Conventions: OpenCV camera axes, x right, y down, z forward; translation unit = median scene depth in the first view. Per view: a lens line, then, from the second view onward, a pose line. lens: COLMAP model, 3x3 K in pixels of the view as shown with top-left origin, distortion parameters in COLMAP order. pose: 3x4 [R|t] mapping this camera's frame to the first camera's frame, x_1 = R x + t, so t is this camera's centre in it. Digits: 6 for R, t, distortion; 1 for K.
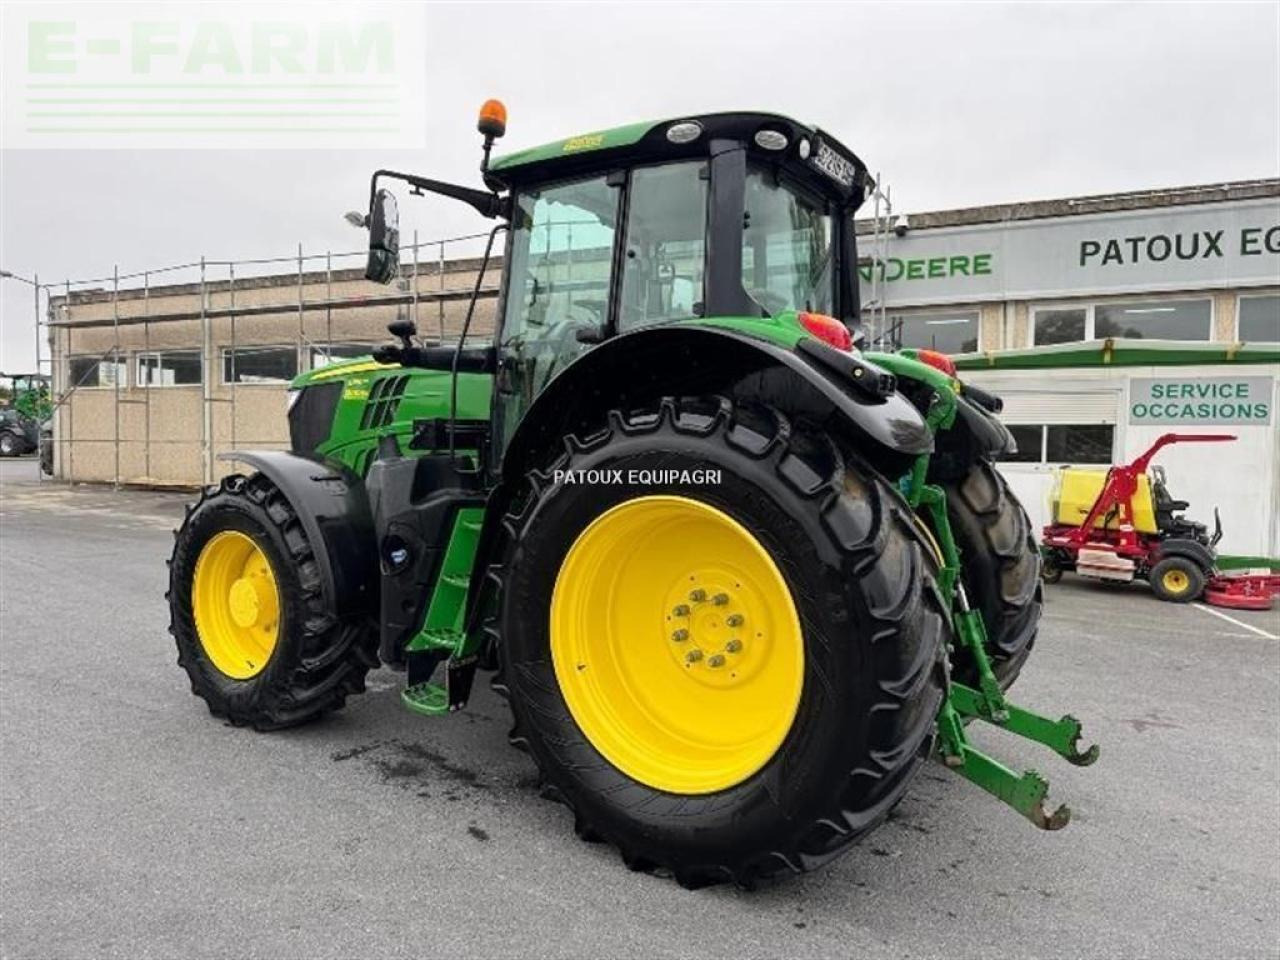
lens RADIAL K [[967.3, 0, 650.8], [0, 967.3, 479.0], [0, 0, 1]] dist [0.050471, -0.022087]
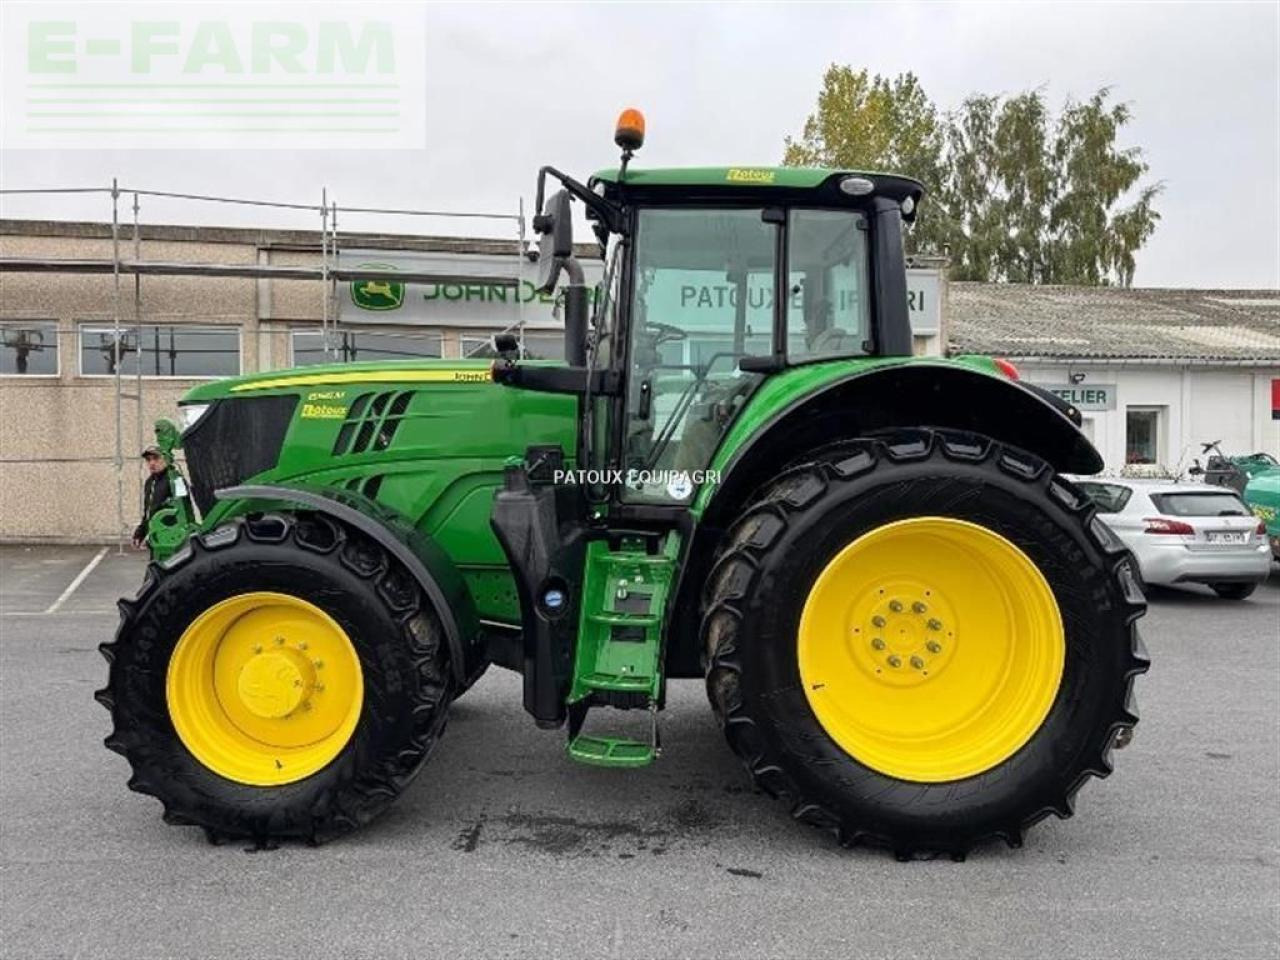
lens RADIAL K [[967.3, 0, 642.1], [0, 967.3, 482.5], [0, 0, 1]] dist [0.050471, -0.022087]
pose [[0.795557, -0.026452, 0.605302, -0.710795], [0.029129, 0.999561, 0.005397, -0.029838], [-0.605179, 0.013339, 0.795978, 0.236806]]
